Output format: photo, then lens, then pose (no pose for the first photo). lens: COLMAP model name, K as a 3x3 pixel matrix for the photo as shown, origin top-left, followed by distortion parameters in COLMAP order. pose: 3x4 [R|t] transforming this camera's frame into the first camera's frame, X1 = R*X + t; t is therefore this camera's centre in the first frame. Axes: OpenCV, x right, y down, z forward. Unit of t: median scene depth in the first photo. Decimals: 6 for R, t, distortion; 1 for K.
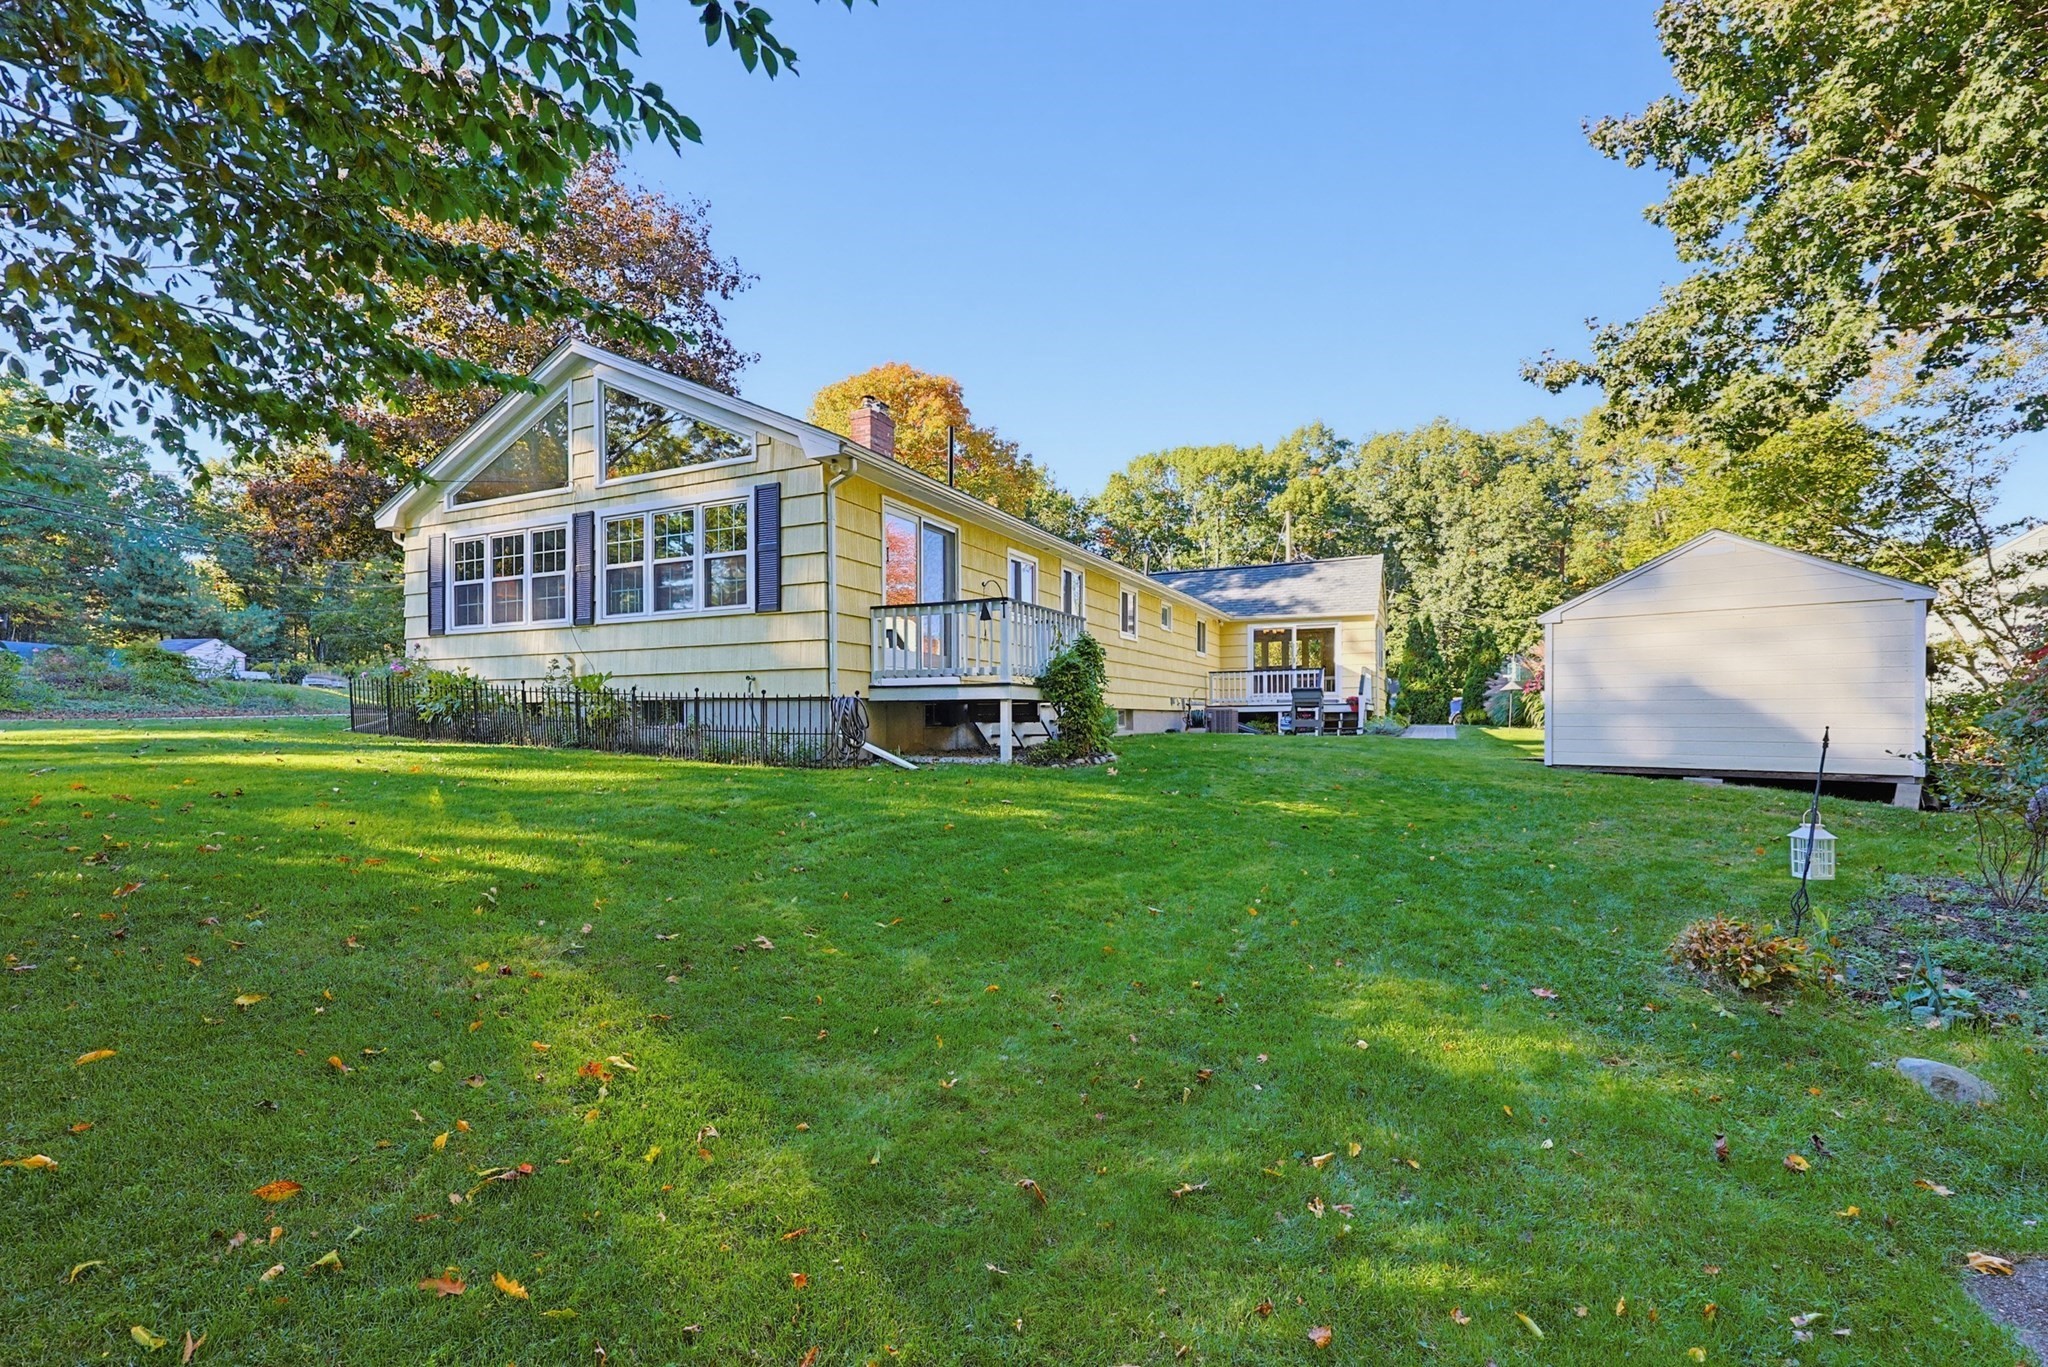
lens RADIAL K [[892.2, 0, 1034.6], [0, 892.2, 691.7], [0, 0, 1]] dist [-0.013391, 0.000696]
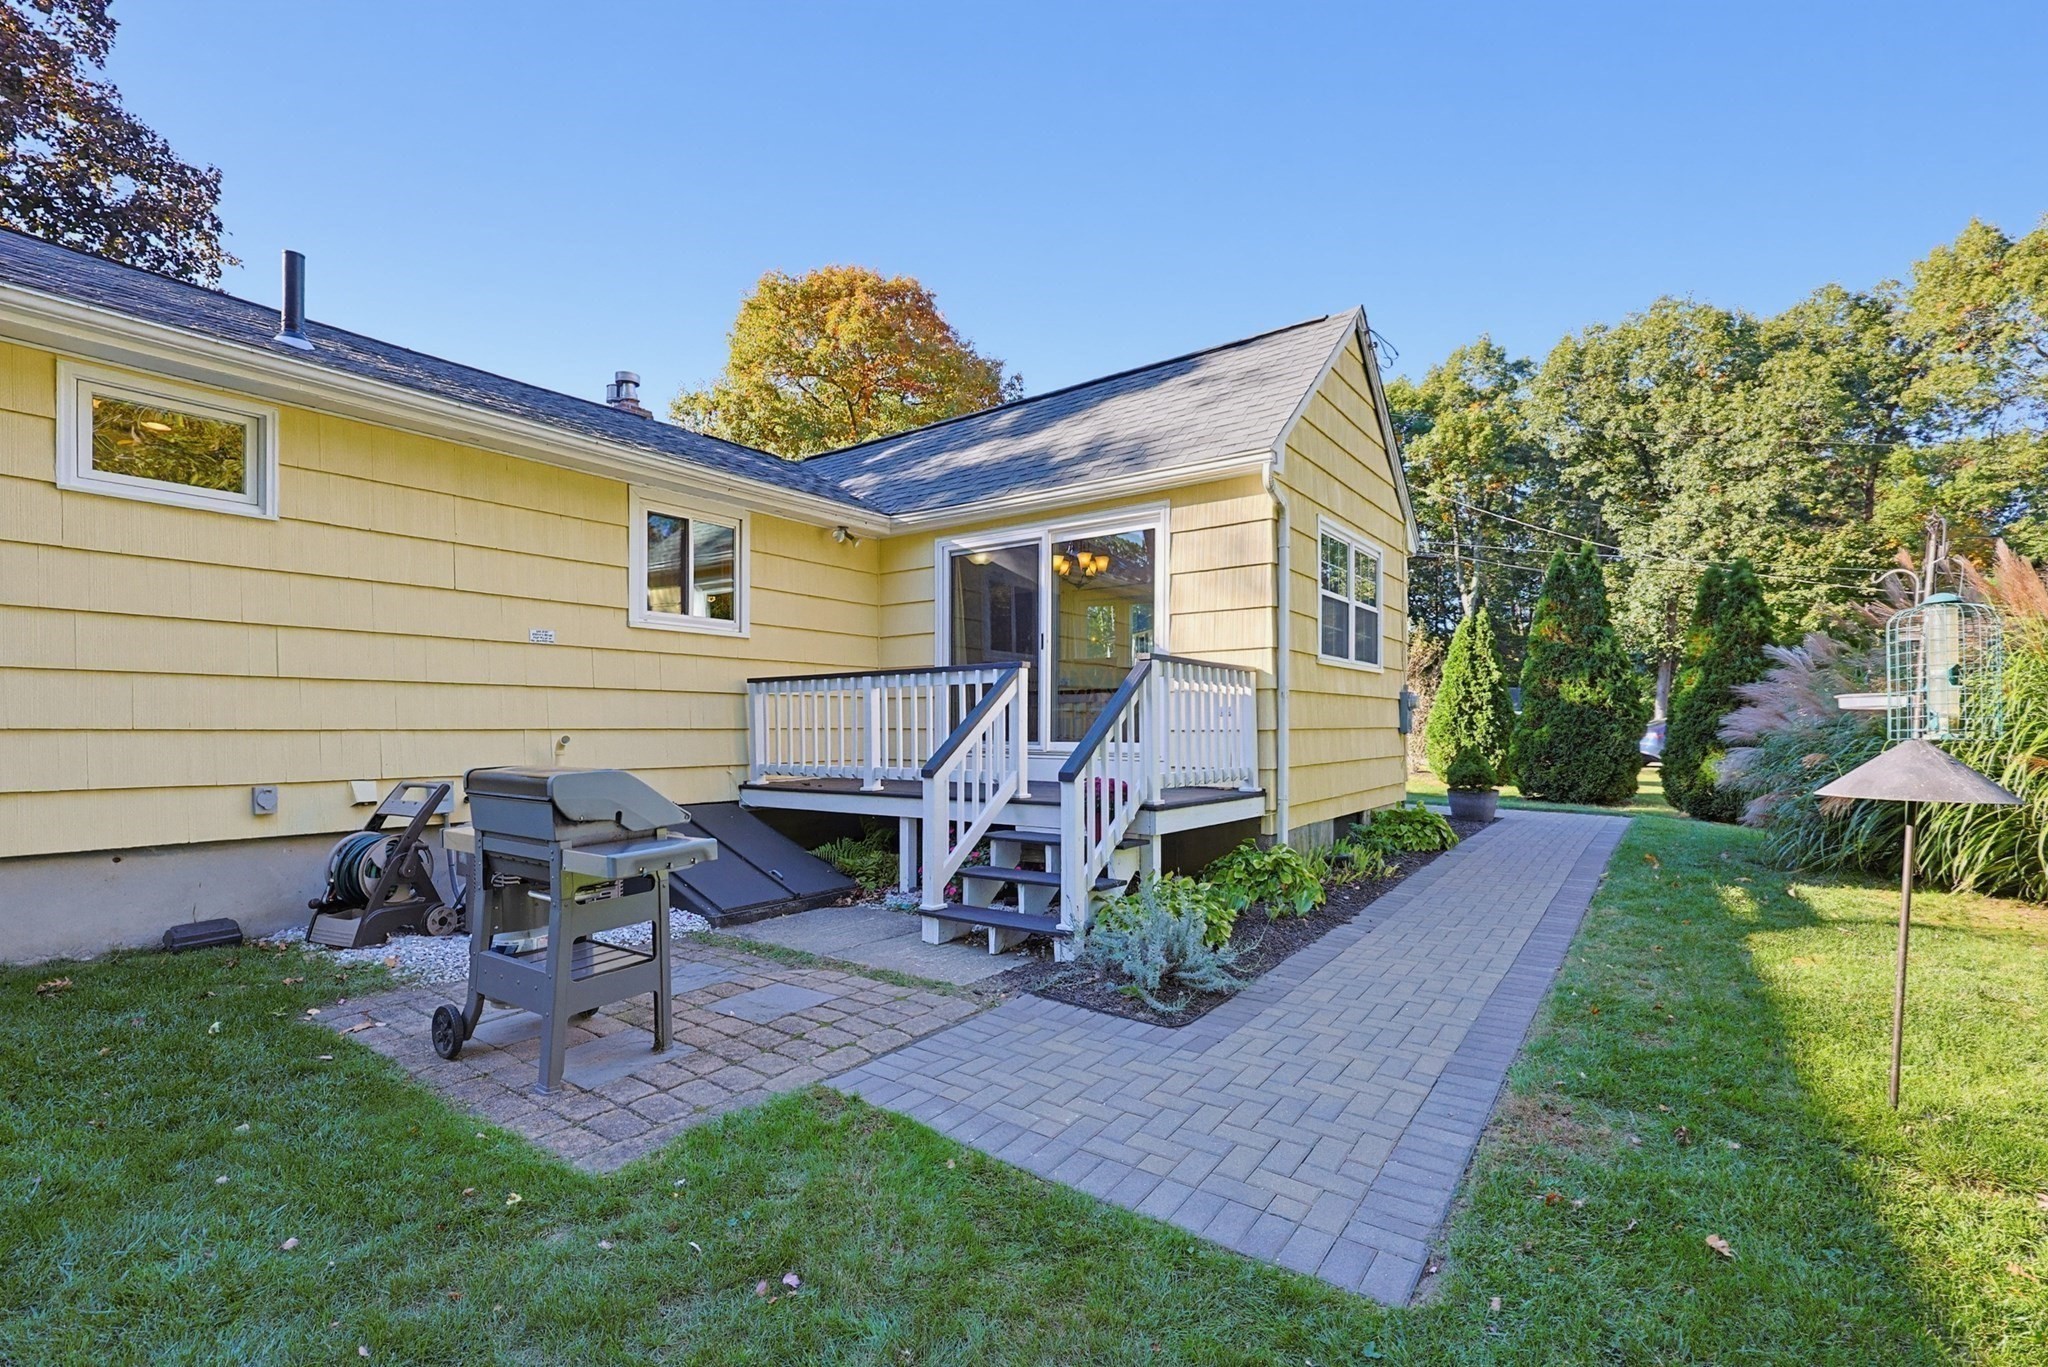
lens RADIAL K [[892.2, 0, 1015.4], [0, 892.2, 704.0], [0, 0, 1]] dist [-0.013391, 0.000696]
pose [[0.976855, 0.003327, -0.213876, 0.124723], [-0.001013, 0.999940, 0.010926, -0.005292], [0.213900, -0.010457, 0.976800, 0.242593]]
